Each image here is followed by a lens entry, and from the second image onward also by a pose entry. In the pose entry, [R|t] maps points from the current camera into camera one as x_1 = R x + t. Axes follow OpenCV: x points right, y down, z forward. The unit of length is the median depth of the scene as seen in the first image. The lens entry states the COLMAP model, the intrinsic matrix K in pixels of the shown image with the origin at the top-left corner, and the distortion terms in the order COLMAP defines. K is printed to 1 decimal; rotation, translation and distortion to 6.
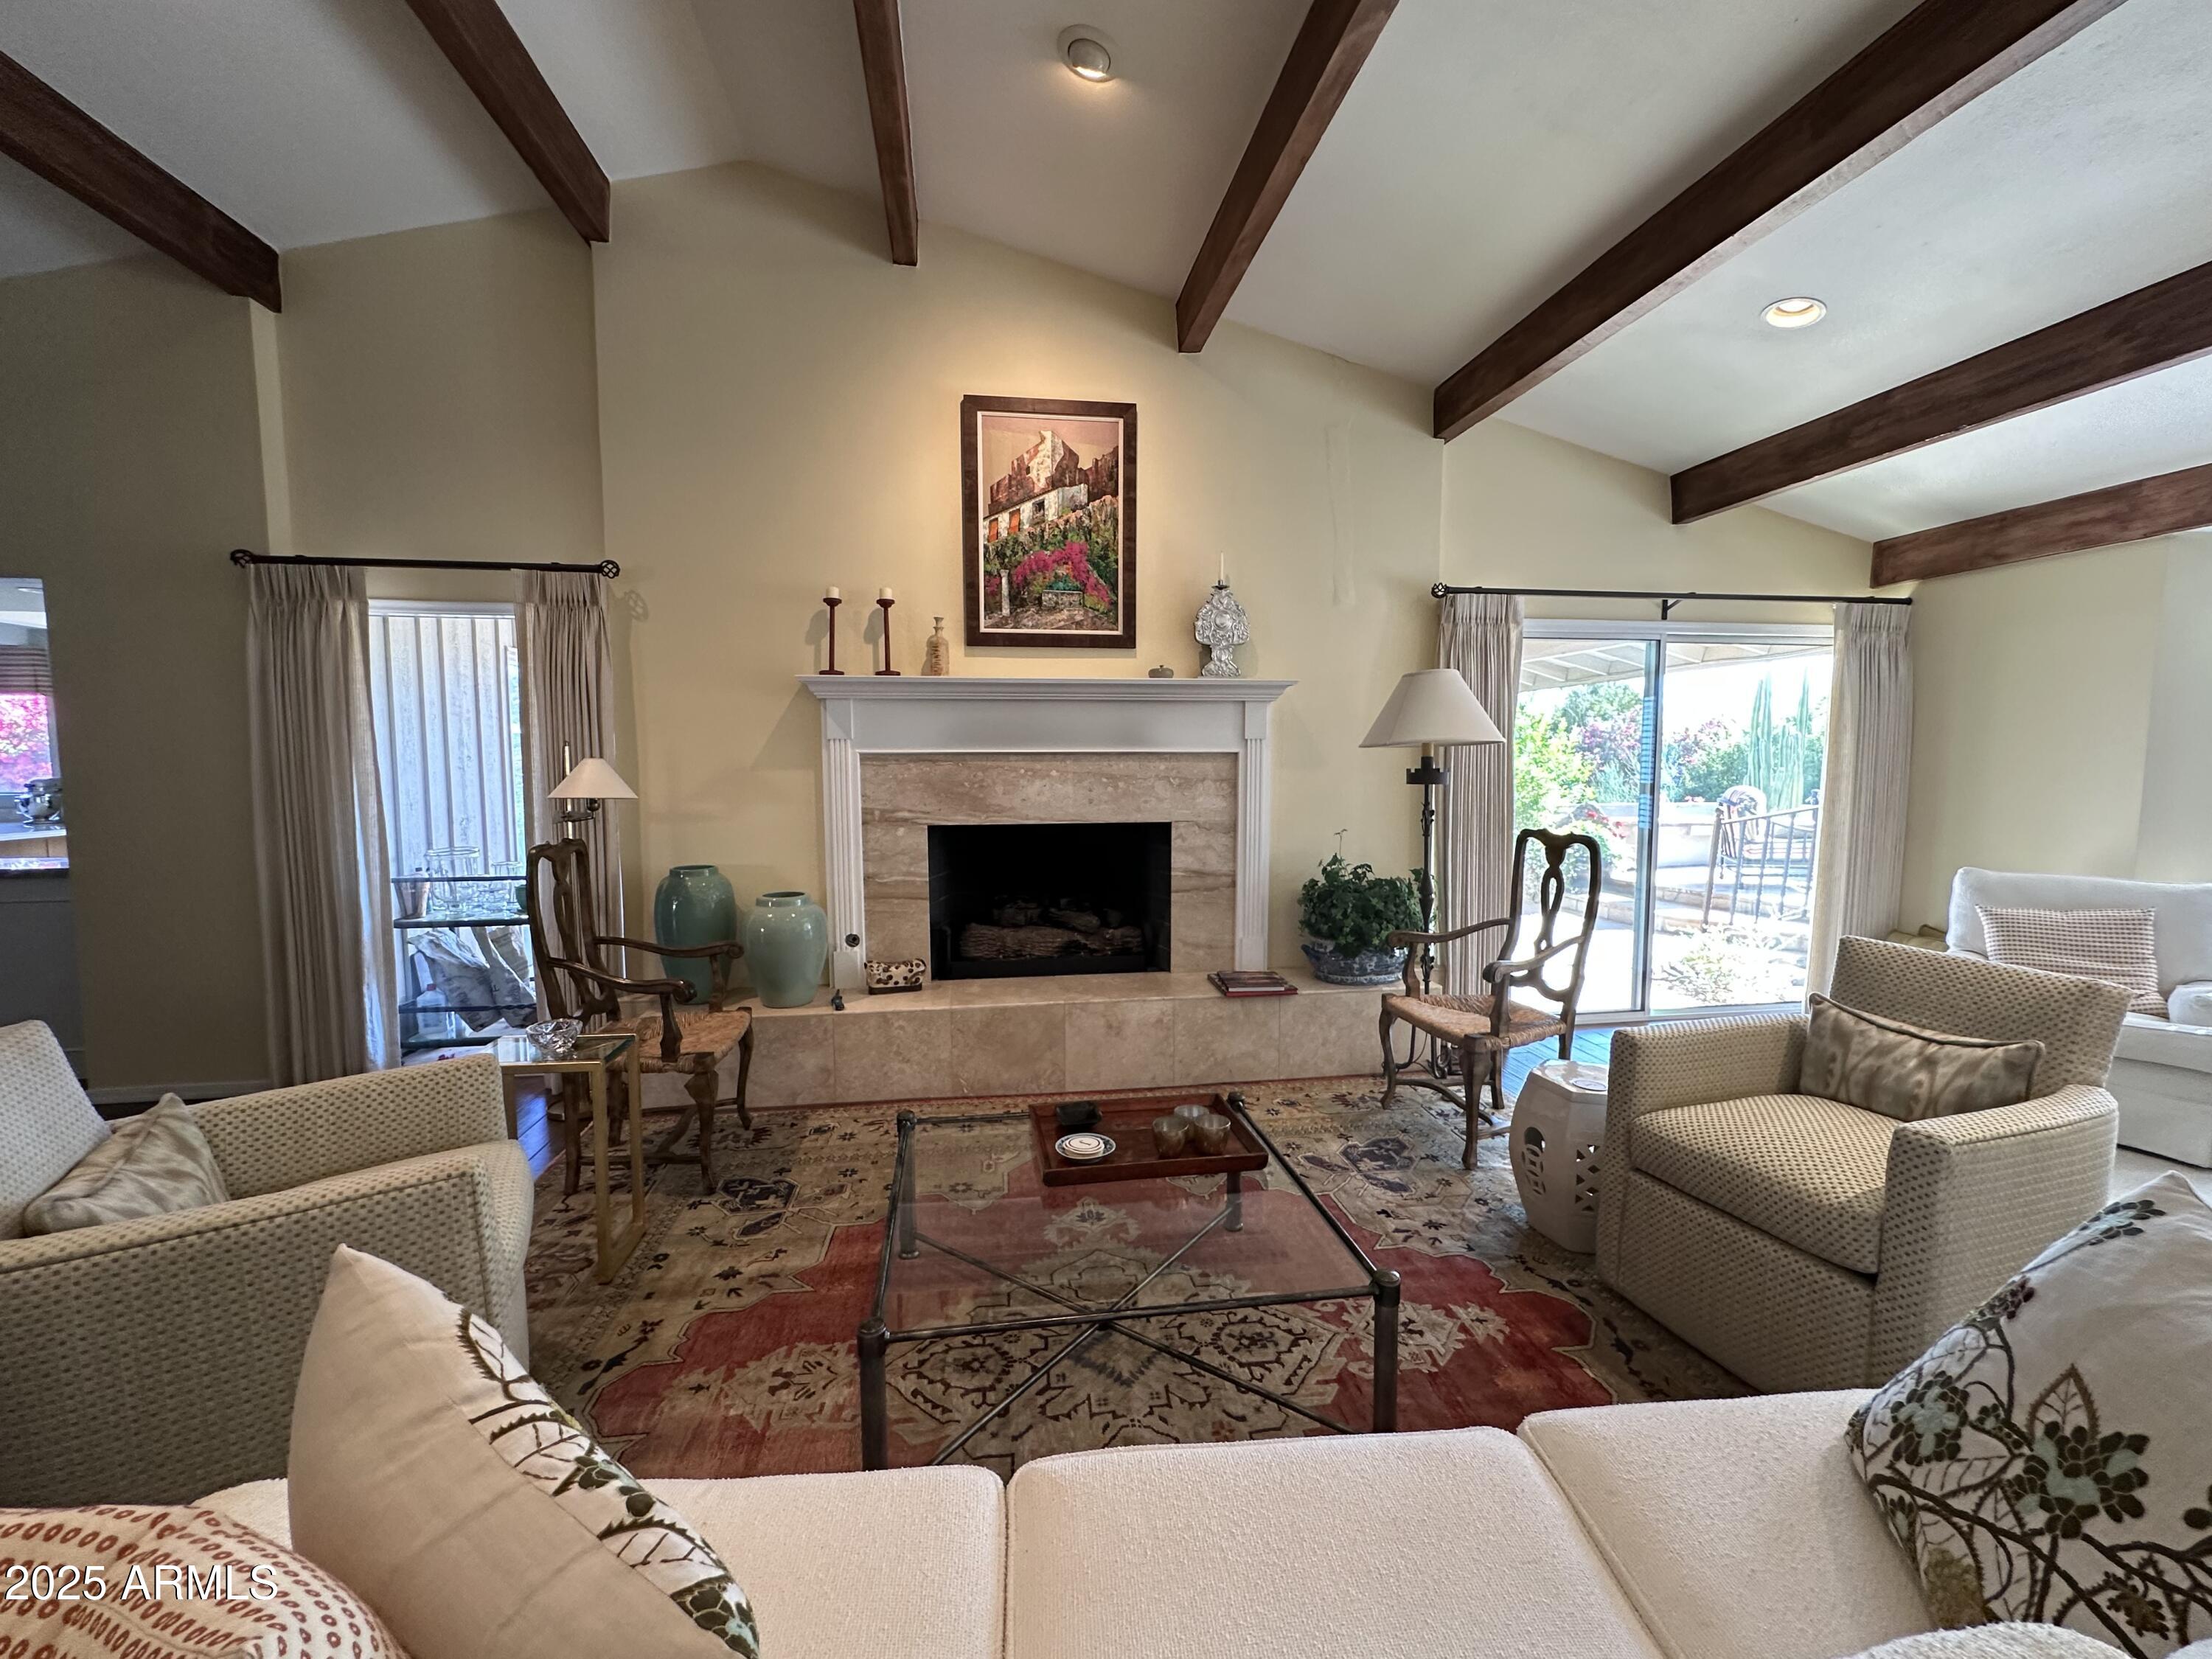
lens RADIAL K [[884.2, 0, 1106.0], [0, 884.2, 829.5], [0, 0, 1]] dist [-0.000495, -0.000072]
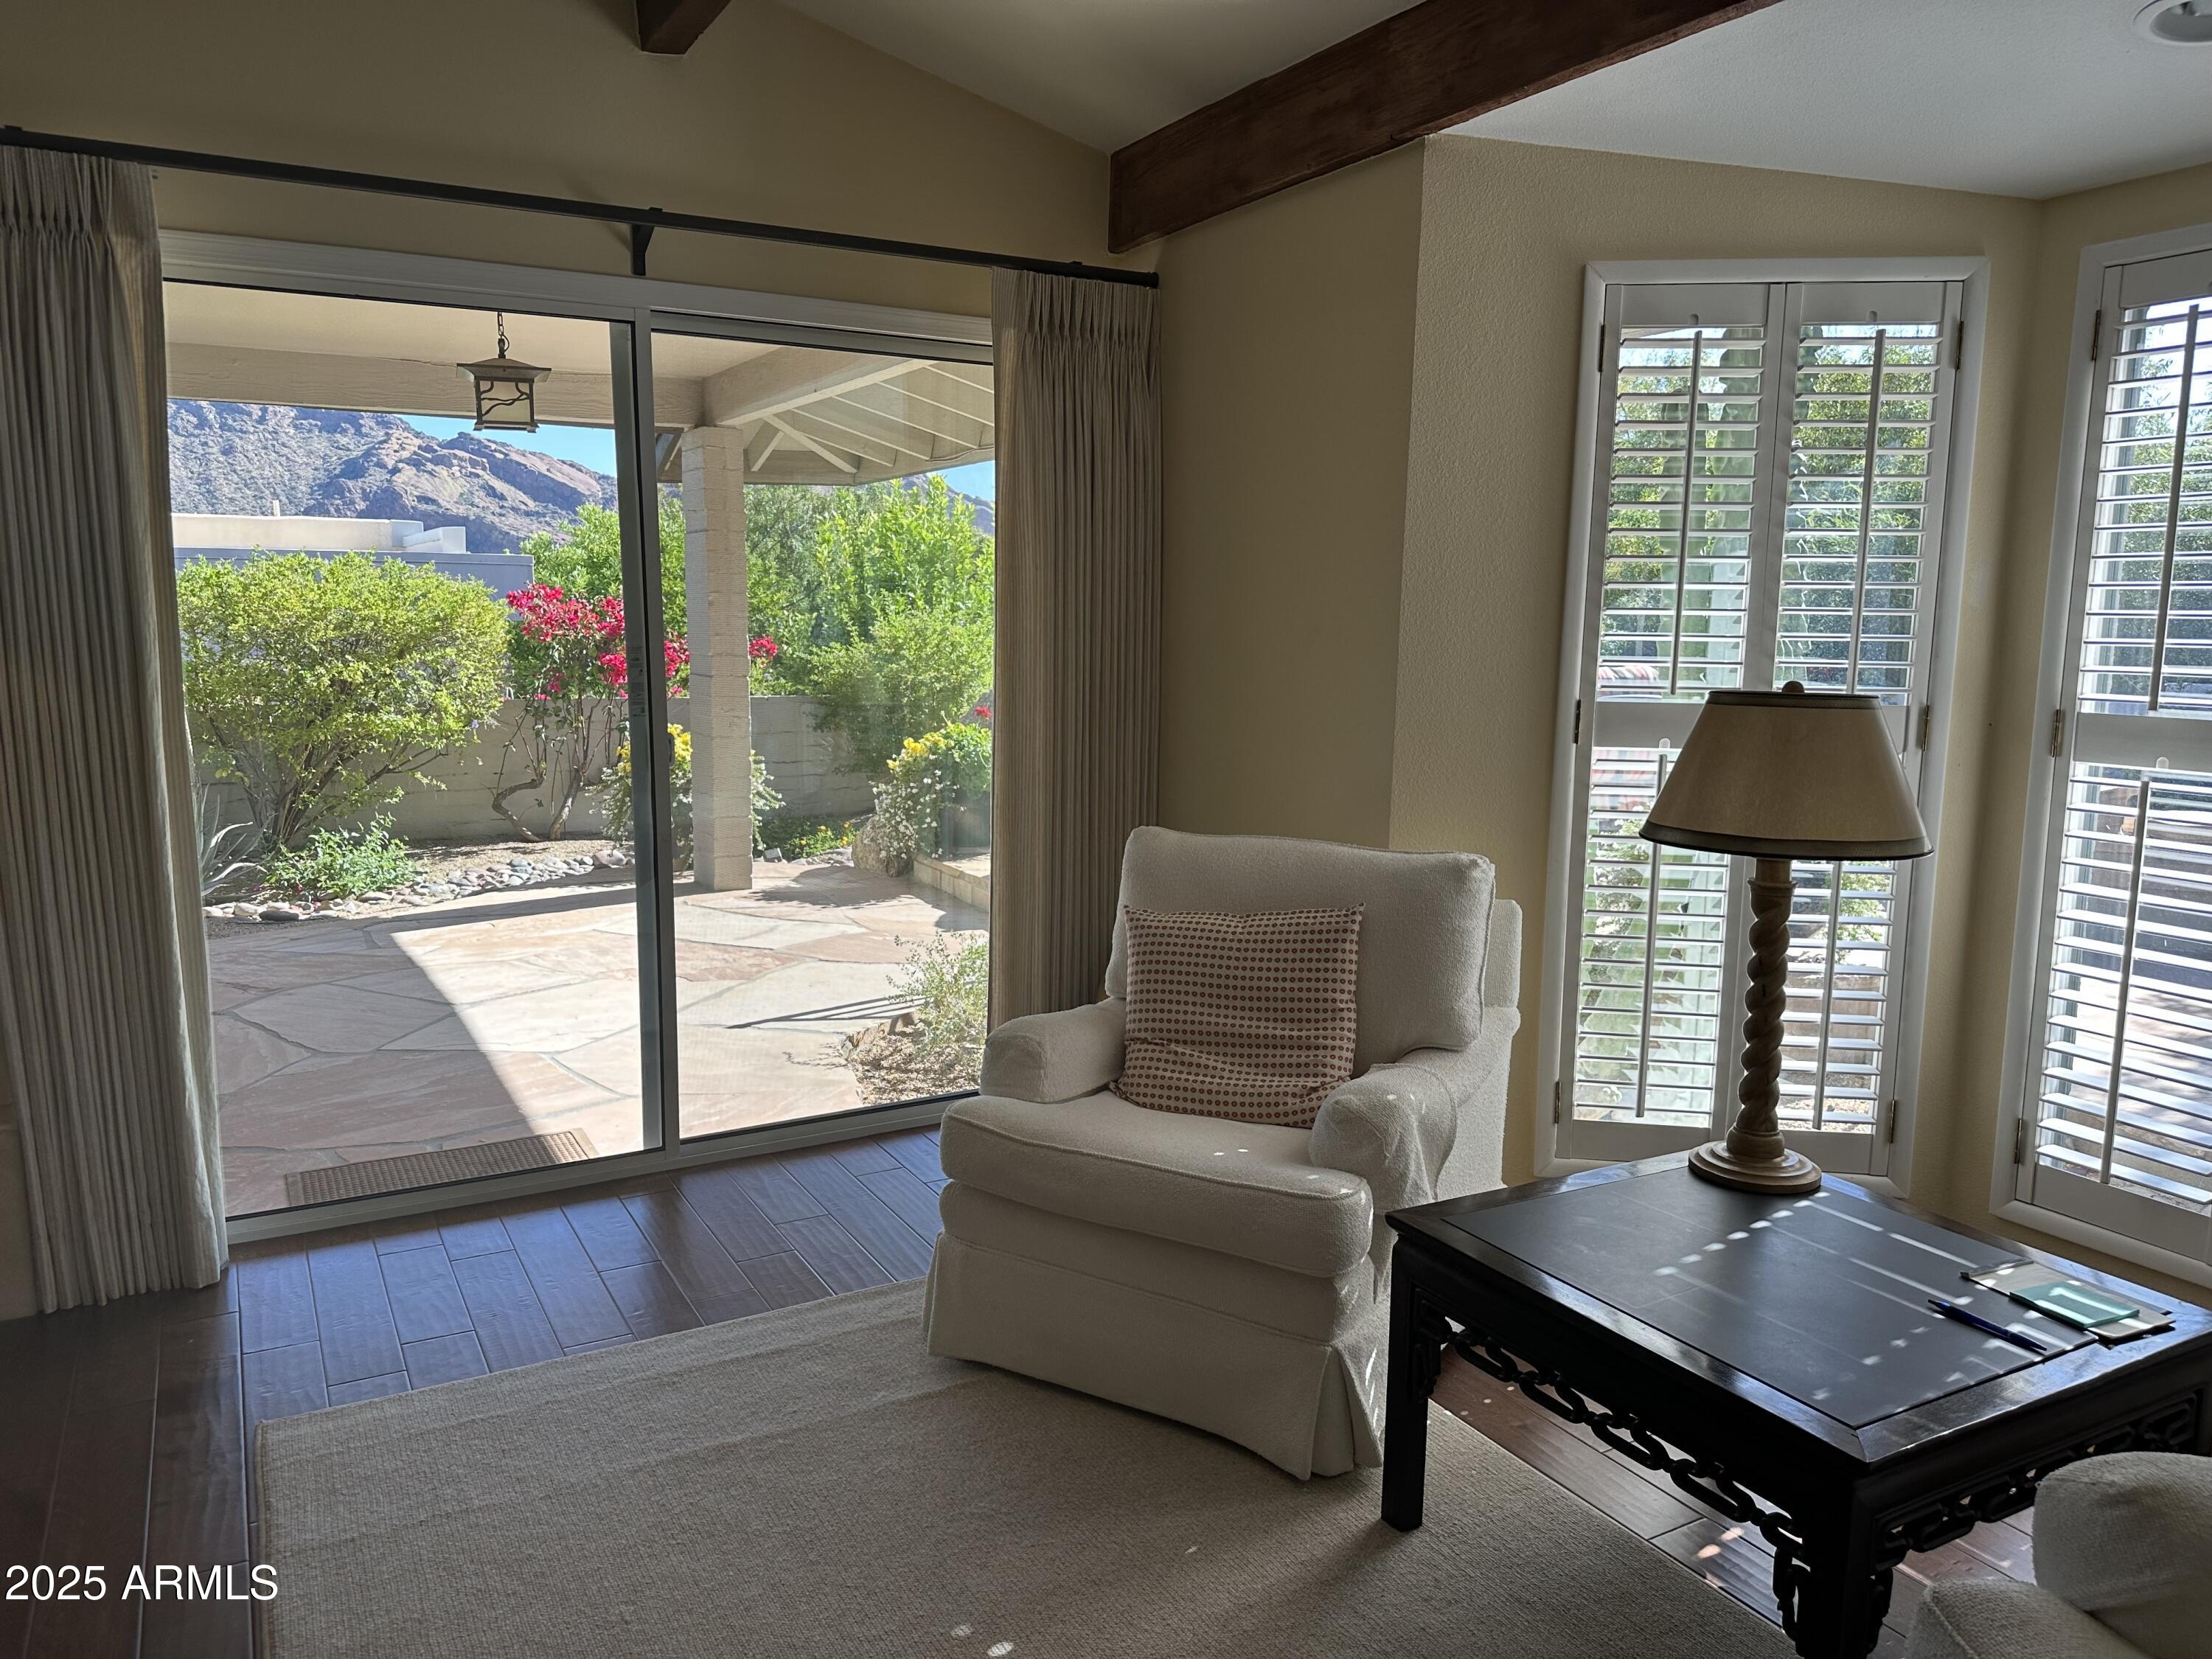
lens RADIAL K [[1497.8, 0, 1106.0], [0, 1497.8, 829.5], [0, 0, 1]] dist [0.080346, -0.101181]
pose [[0.929100, -0.050184, 0.366408, 0.558350], [0.023554, 0.996769, 0.076795, -0.016361], [-0.369078, -0.062720, 0.927280, 0.204164]]
